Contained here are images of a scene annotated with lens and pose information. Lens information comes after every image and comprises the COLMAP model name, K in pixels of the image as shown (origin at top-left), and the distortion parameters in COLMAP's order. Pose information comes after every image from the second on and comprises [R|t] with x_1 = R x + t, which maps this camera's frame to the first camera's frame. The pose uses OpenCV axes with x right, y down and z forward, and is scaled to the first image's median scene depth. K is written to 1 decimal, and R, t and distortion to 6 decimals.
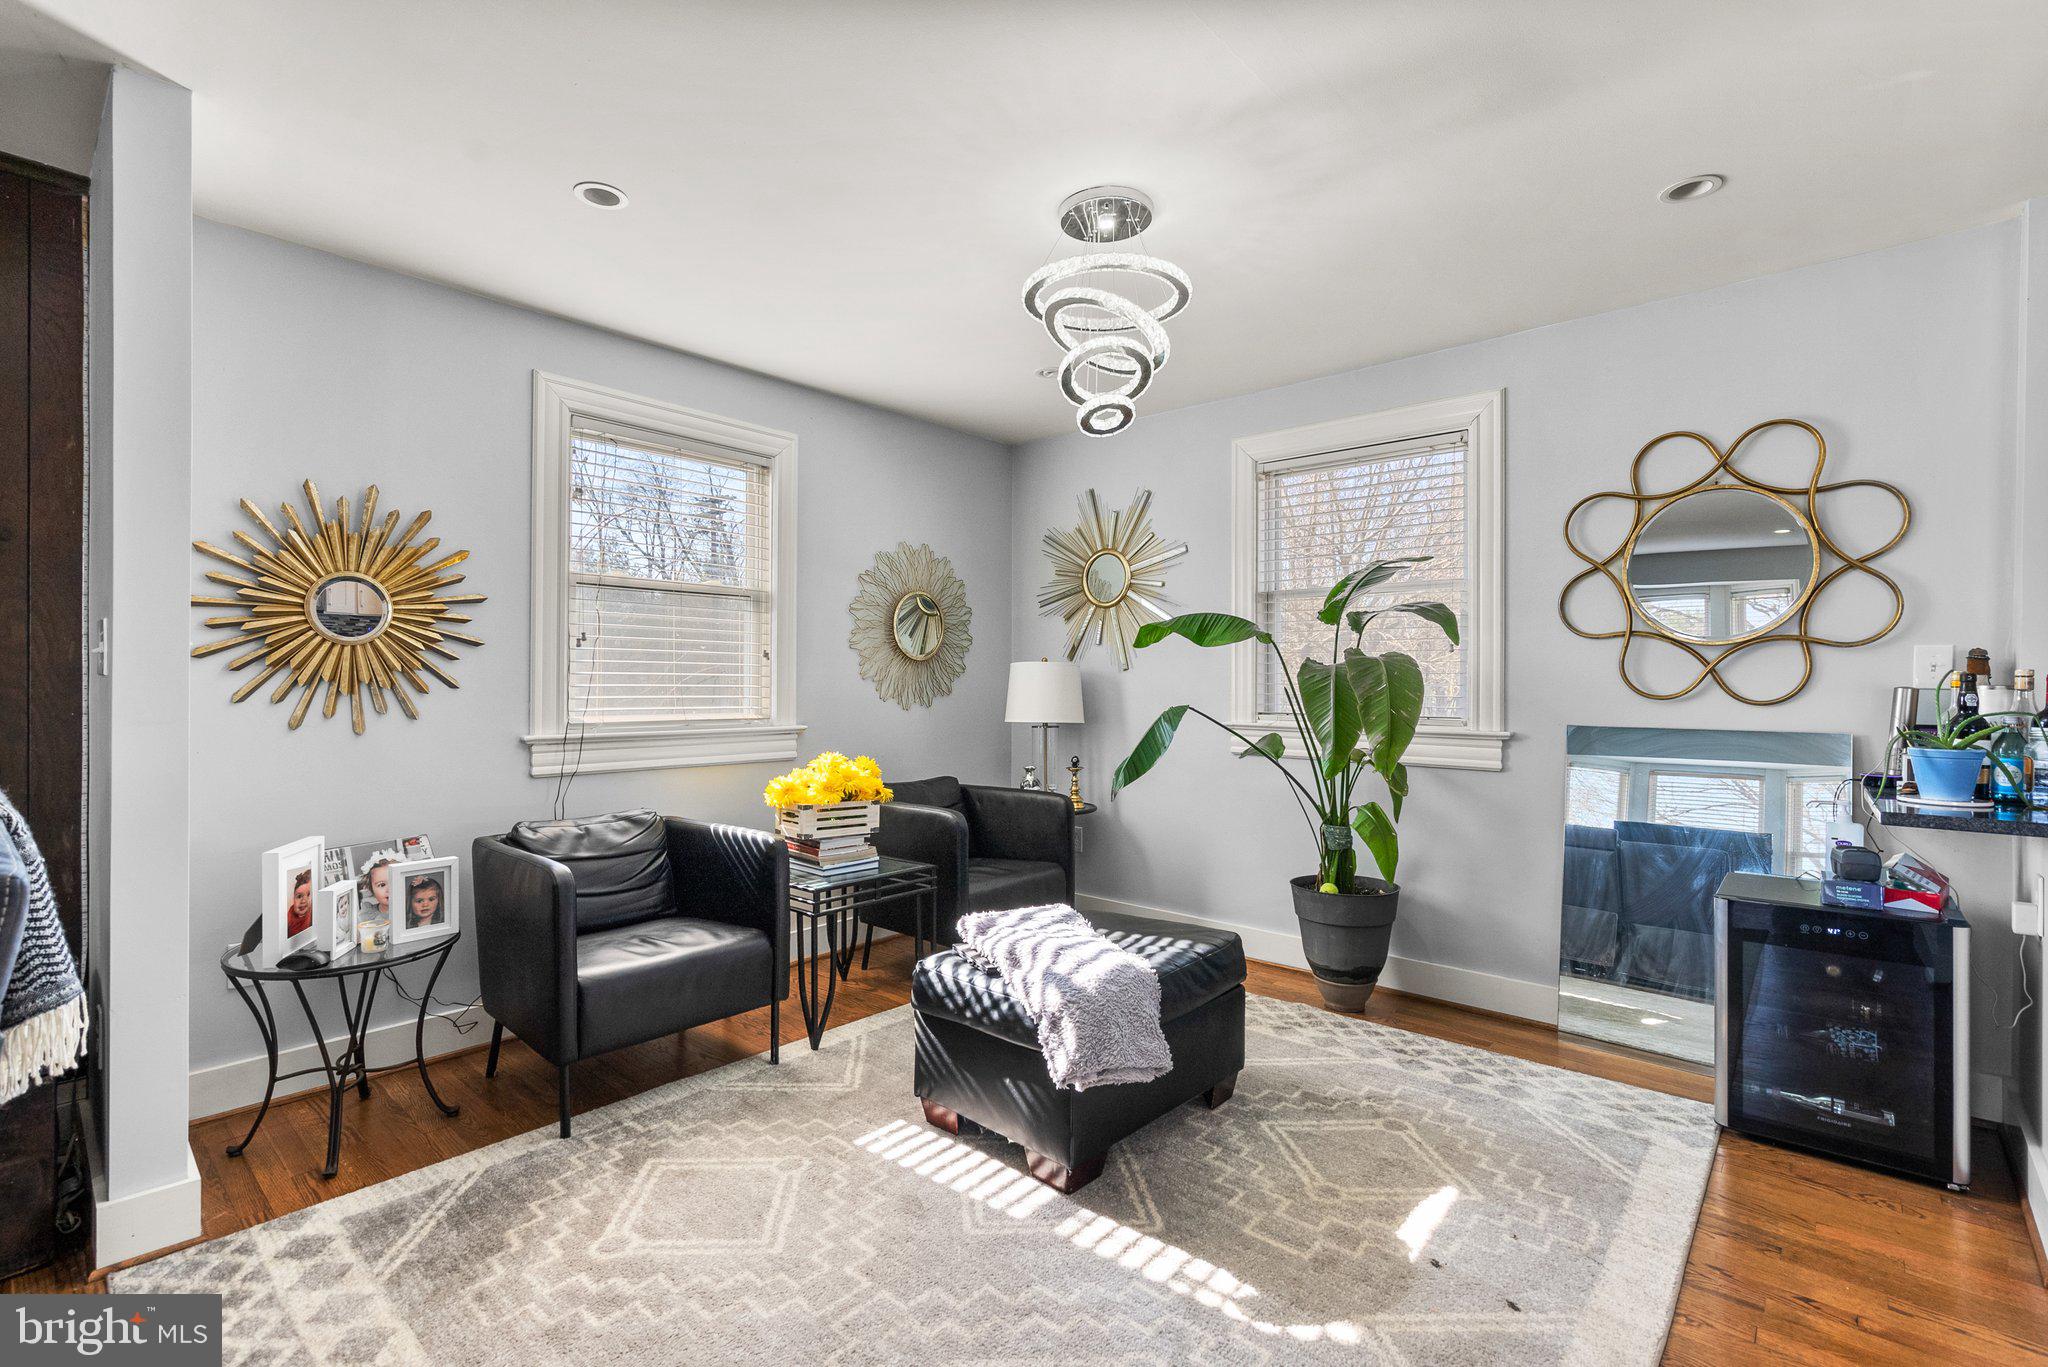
lens RADIAL K [[931.6, 0, 1027.7], [0, 931.6, 679.4], [0, 0, 1]] dist [-0.010880, 0.005094]
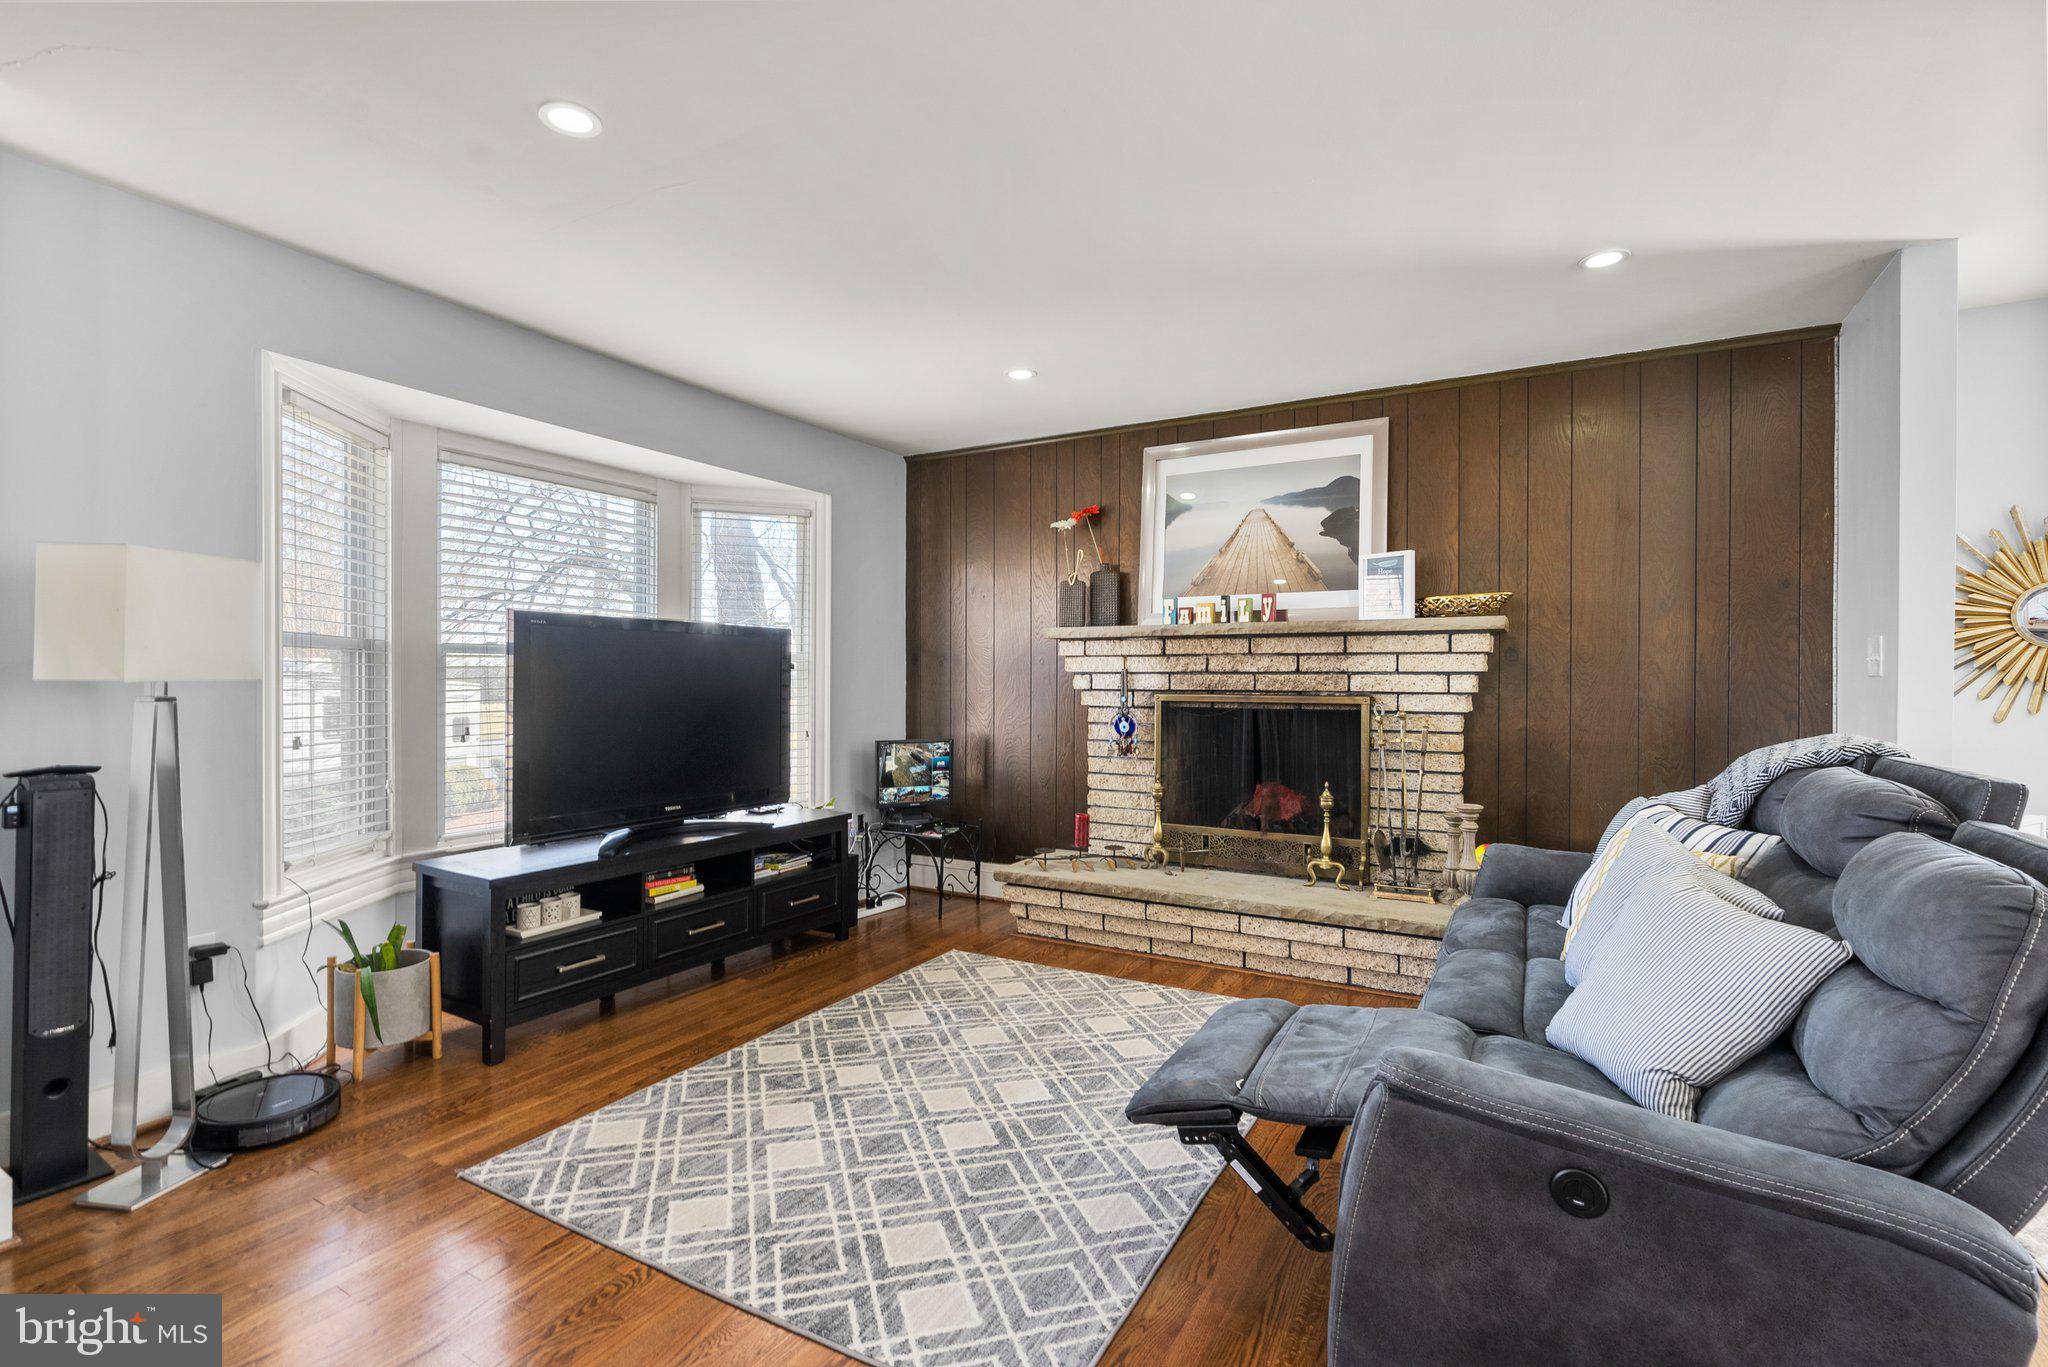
lens RADIAL K [[931.6, 0, 1013.4], [0, 931.6, 683.6], [0, 0, 1]] dist [-0.010880, 0.005094]
pose [[0.193295, 0.000641, -0.981140, 0.107710], [-0.002548, 0.999997, 0.000152, 0.008020], [0.981137, 0.002470, 0.193296, -0.434650]]
